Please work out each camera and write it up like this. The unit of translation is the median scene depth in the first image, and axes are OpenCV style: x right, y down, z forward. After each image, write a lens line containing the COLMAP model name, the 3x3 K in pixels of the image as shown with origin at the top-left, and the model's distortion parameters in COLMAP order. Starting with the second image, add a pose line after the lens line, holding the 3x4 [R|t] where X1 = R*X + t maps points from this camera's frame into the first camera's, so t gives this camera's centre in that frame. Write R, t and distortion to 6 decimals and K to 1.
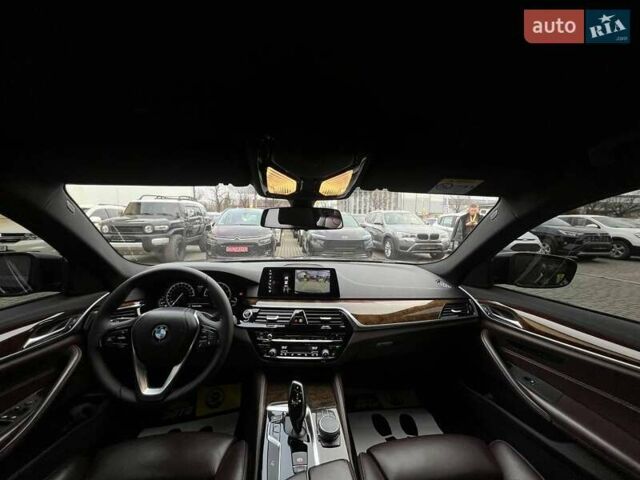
lens RADIAL K [[258.9, 0, 320.0], [0, 258.9, 240.0], [0, 0, 1]] dist [-0.001249, -0.000003]
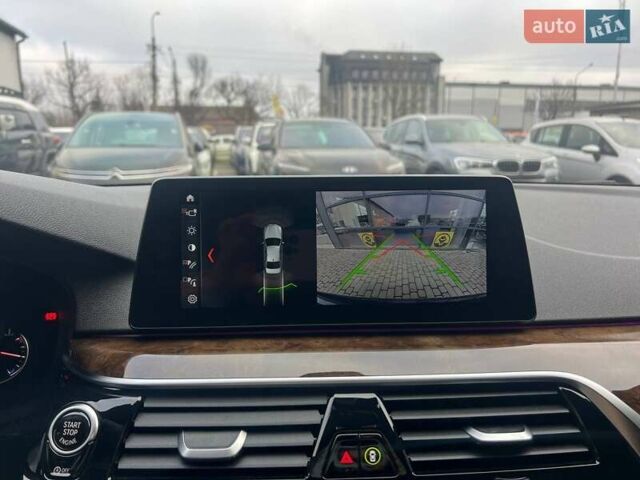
lens RADIAL K [[488.2, 0, 320.0], [0, 488.2, 240.0], [0, 0, 1]] dist [0.081808, -0.115810]
pose [[0.997527, -0.026588, 0.065058, -0.122838], [0.019334, 0.993778, 0.109688, 0.116783], [-0.067569, -0.108159, 0.991835, 0.644569]]
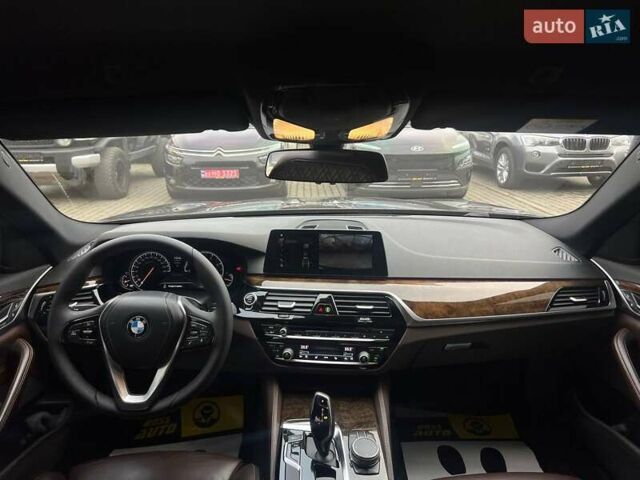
lens RADIAL K [[488.2, 0, 320.0], [0, 488.2, 240.0], [0, 0, 1]] dist [0.081808, -0.115810]
pose [[0.994230, 0.002242, -0.107241, 0.039541], [0.017742, 0.982574, 0.185026, -0.098468], [0.105787, -0.185861, 0.976865, -0.202324]]
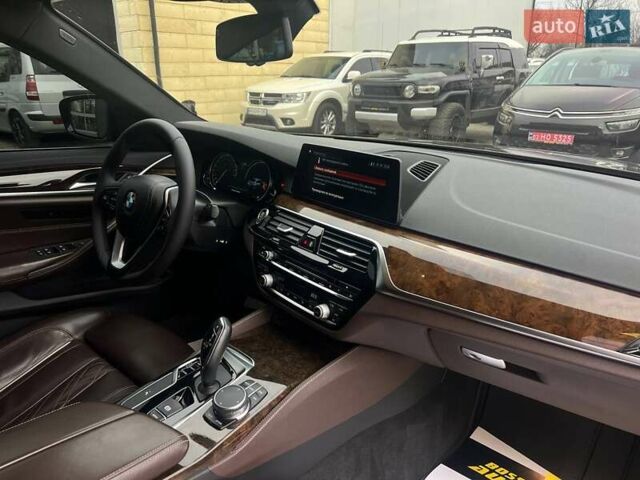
lens RADIAL K [[488.2, 0, 320.0], [0, 488.2, 240.0], [0, 0, 1]] dist [0.081808, -0.115810]
pose [[0.658415, 0.237928, -0.714059, 0.646776], [-0.063466, 0.962892, 0.262319, 0.026919], [0.749974, -0.127396, 0.649083, 0.323895]]
